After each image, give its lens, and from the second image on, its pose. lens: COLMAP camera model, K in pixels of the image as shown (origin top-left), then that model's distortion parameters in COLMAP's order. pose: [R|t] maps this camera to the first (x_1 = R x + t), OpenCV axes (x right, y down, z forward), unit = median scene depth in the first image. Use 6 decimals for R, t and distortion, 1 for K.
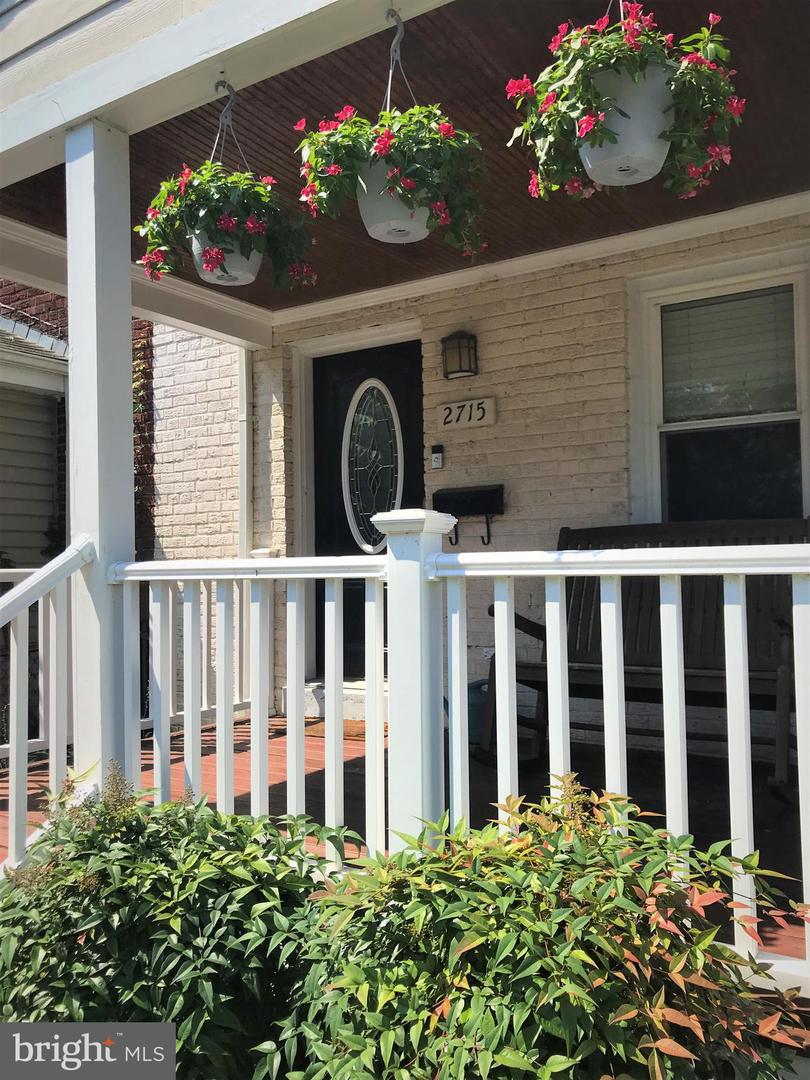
lens RADIAL K [[888.1, 0, 404.1], [0, 888.1, 579.7], [0, 0, 1]] dist [0.015160, -0.008735]
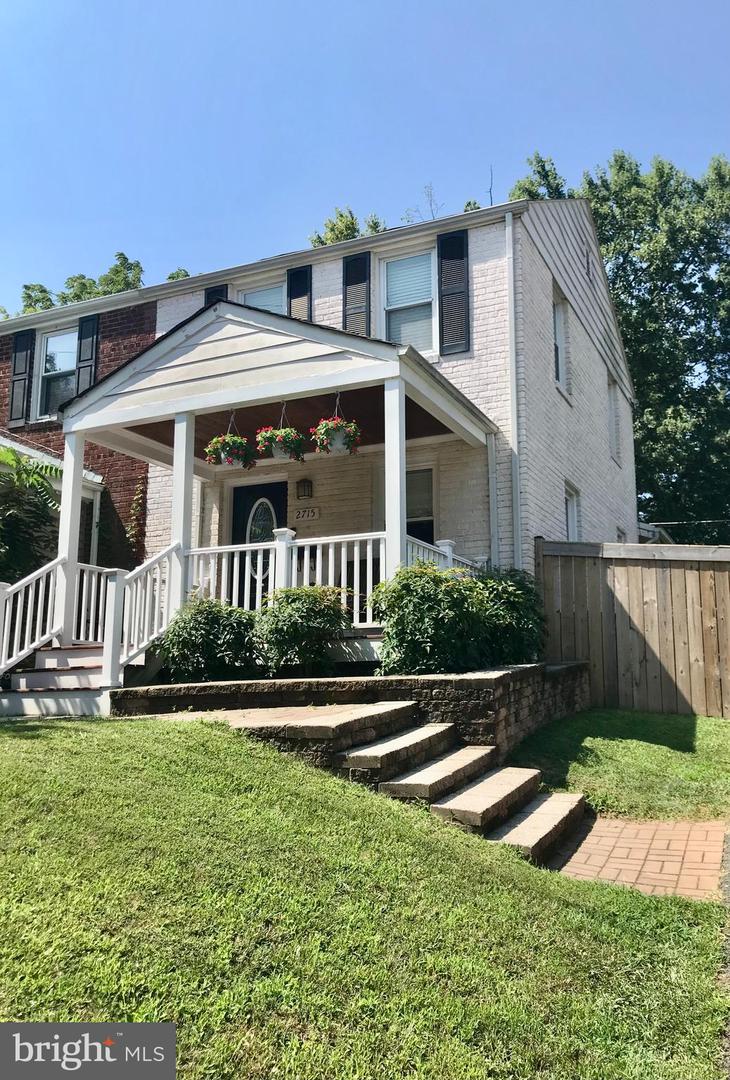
lens RADIAL K [[875.4, 0, 404.7], [0, 875.4, 542.4], [0, 0, 1]] dist [0.003656, -0.007858]
pose [[0.987267, 0.035159, 0.155136, -0.026767], [-0.005765, 0.982535, -0.185988, 0.303626], [-0.158966, 0.182725, 0.970227, -1.218744]]
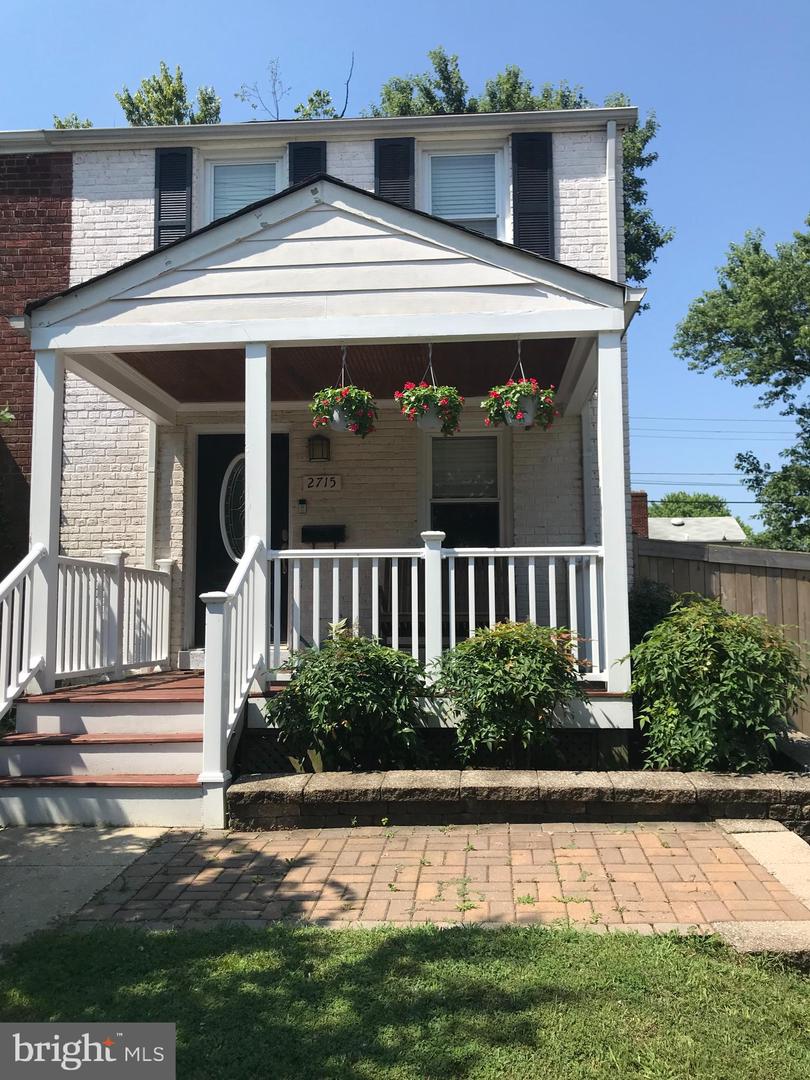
lens RADIAL K [[888.1, 0, 416.2], [0, 888.1, 540.8], [0, 0, 1]] dist [0.015160, -0.008735]
pose [[0.878666, 0.052181, 0.474577, -0.588776], [-0.003716, 0.994727, -0.102493, 0.100498], [-0.477423, 0.088294, 0.874226, -0.581734]]
